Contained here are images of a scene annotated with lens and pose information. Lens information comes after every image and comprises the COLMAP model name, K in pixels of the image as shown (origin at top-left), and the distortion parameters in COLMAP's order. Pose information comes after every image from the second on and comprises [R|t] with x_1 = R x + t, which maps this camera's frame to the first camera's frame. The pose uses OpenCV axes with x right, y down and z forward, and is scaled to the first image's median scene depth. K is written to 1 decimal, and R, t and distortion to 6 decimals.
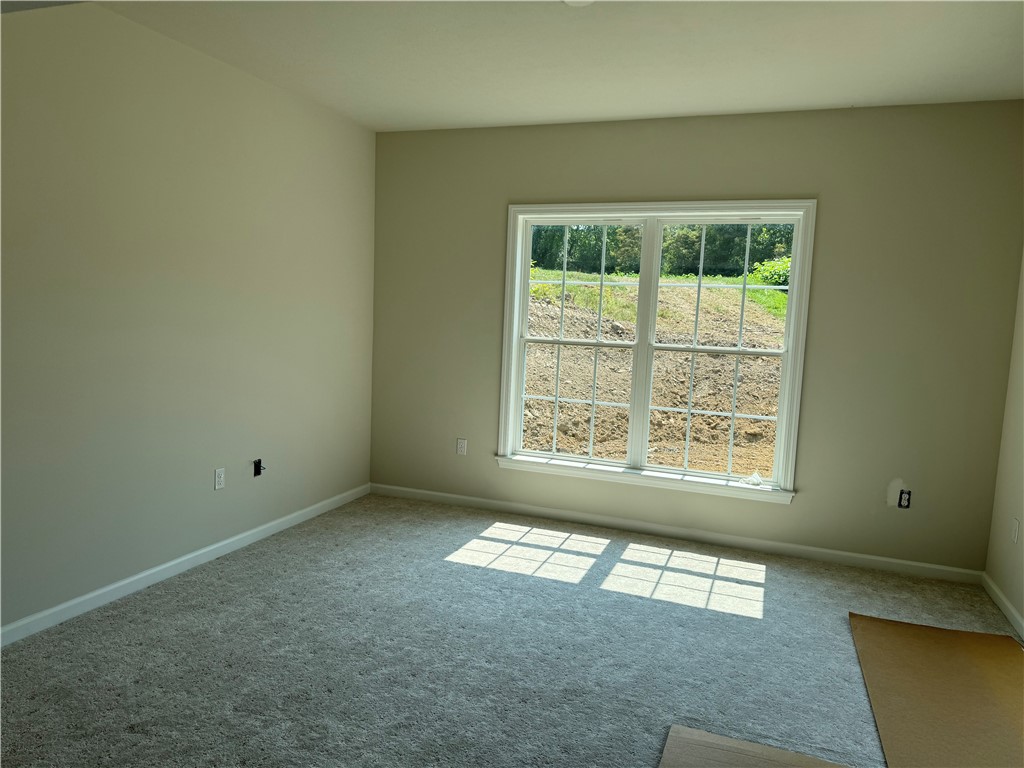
lens RADIAL K [[718.4, 0, 512.0], [0, 718.4, 384.0], [0, 0, 1]] dist [0.088205, -0.104419]
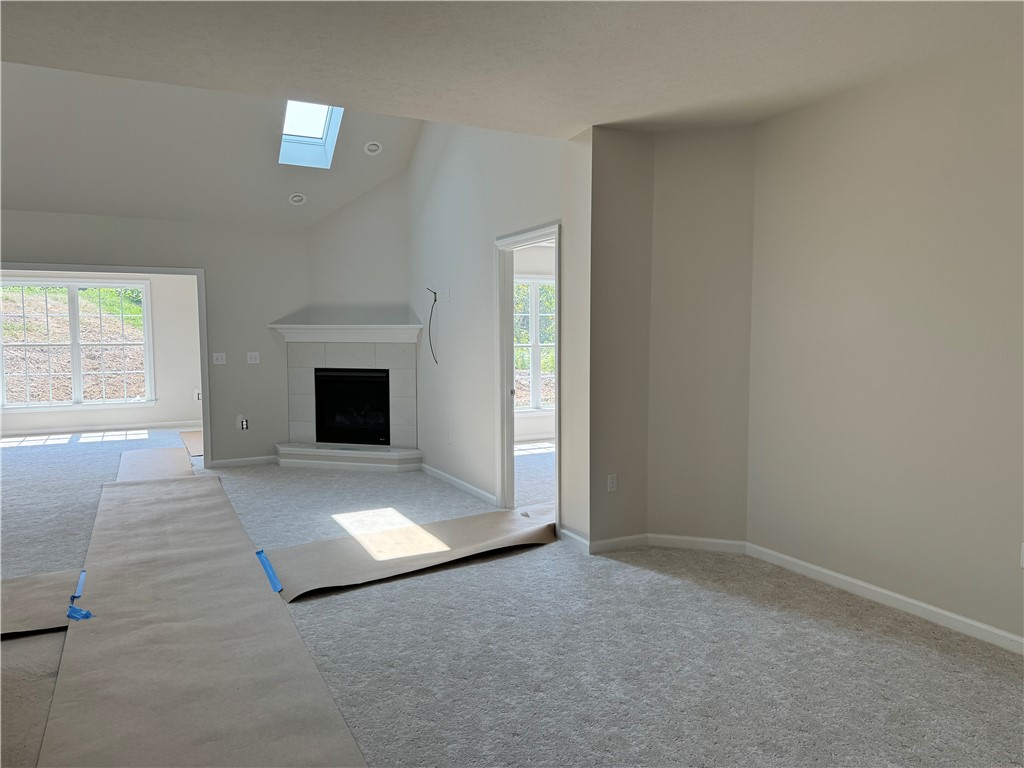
lens RADIAL K [[718.4, 0, 512.0], [0, 718.4, 384.0], [0, 0, 1]] dist [0.088205, -0.104419]
pose [[0.677014, -0.101429, 0.728947, -0.580321], [0.107624, 0.993455, 0.038277, 0.127920], [-0.728058, 0.052539, 0.683499, -1.545116]]
